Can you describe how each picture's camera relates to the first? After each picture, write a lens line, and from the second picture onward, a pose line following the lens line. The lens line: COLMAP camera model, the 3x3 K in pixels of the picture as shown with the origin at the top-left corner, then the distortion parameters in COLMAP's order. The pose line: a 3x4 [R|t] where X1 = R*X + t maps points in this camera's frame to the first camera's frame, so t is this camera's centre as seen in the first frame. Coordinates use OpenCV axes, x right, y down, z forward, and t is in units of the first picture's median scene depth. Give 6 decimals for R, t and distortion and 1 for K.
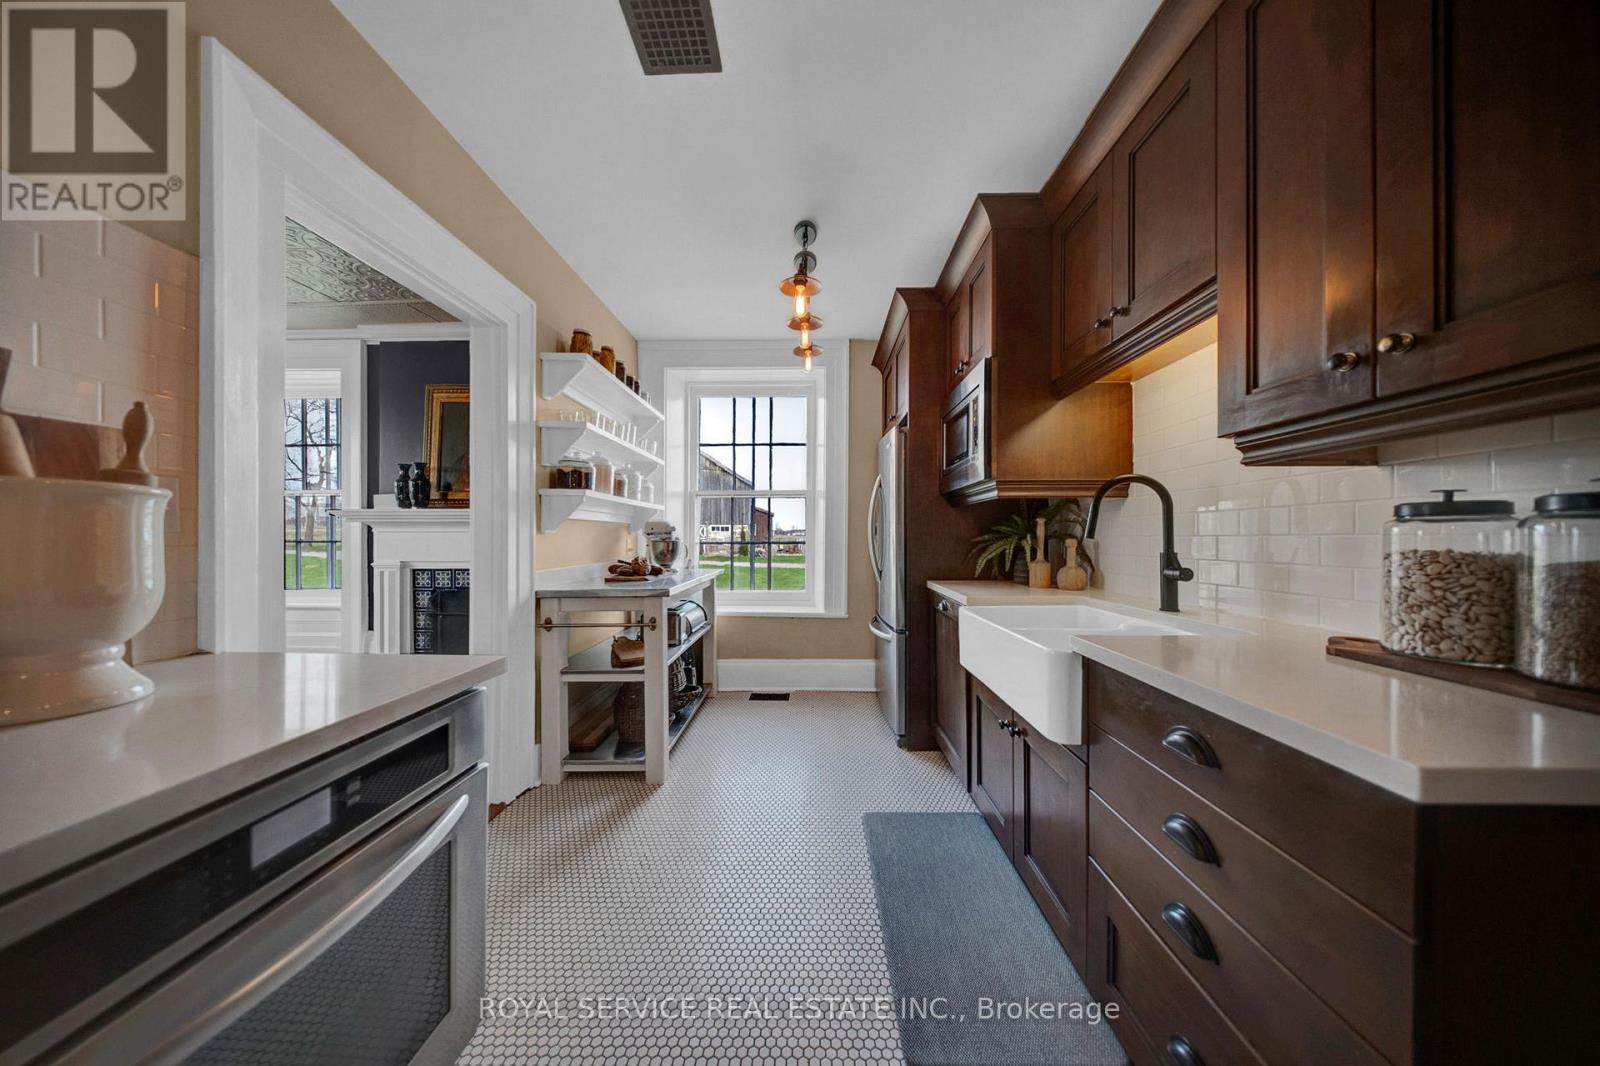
lens RADIAL K [[478.6, 0, 802.1], [0, 478.6, 534.6], [0, 0, 1]] dist [-0.005520, -0.000086]
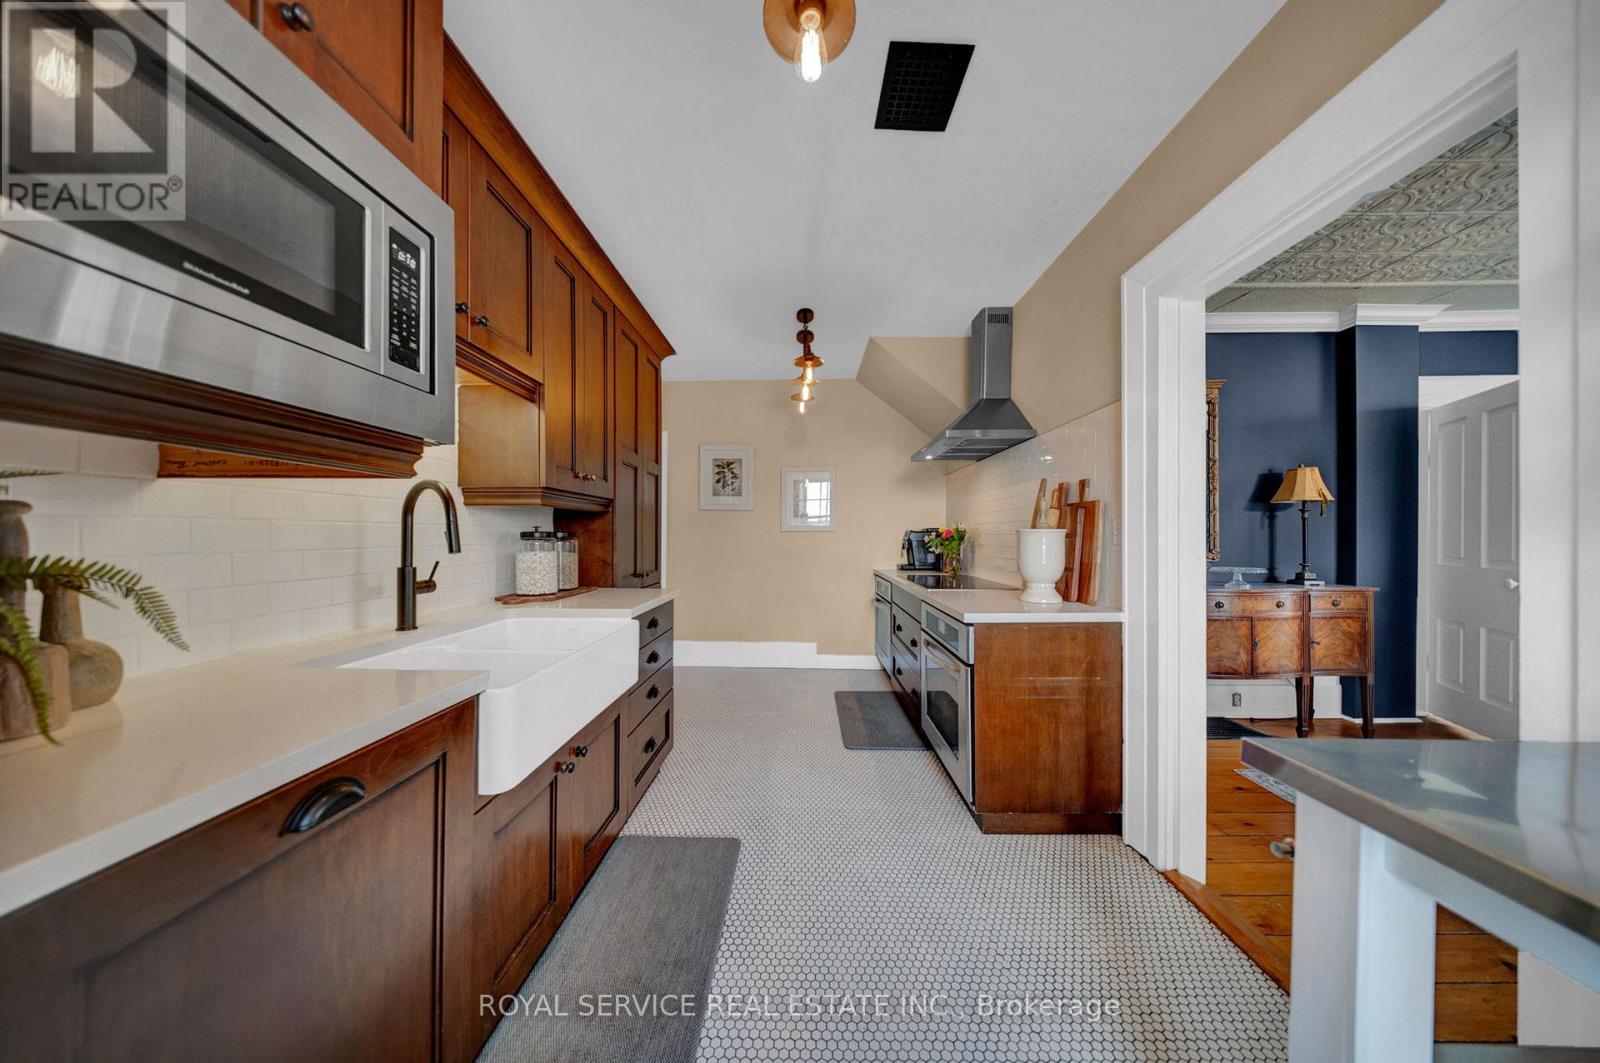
lens RADIAL K [[478.6, 0, 802.1], [0, 478.6, 533.1], [0, 0, 1]] dist [-0.005520, -0.000086]
pose [[-0.999820, -0.004006, -0.018570, 0.008373], [-0.003715, 0.999870, -0.015667, -0.006404], [0.018630, -0.015595, -0.999705, 0.813499]]
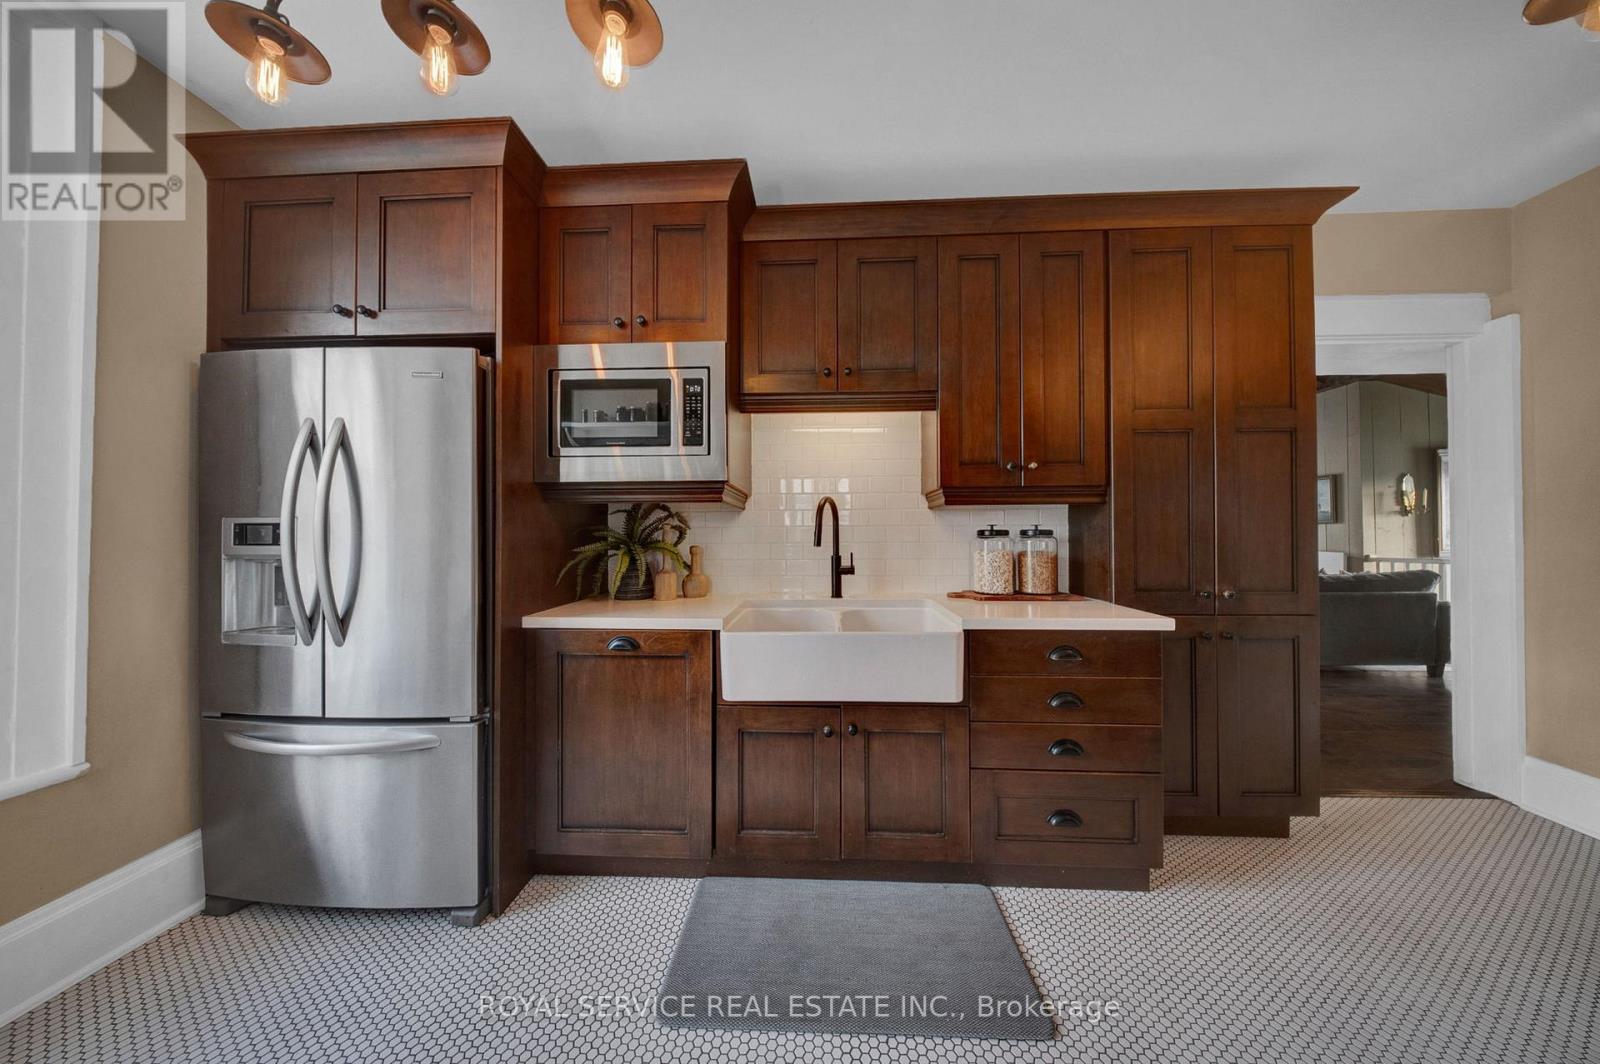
lens RADIAL K [[478.6, 0, 802.1], [0, 478.6, 533.6], [0, 0, 1]] dist [-0.005520, -0.000086]
pose [[0.014079, 0.005130, 0.999888, -0.261391], [-0.004928, 0.999975, -0.005061, -0.007482], [-0.999889, -0.004857, 0.014104, 0.447793]]
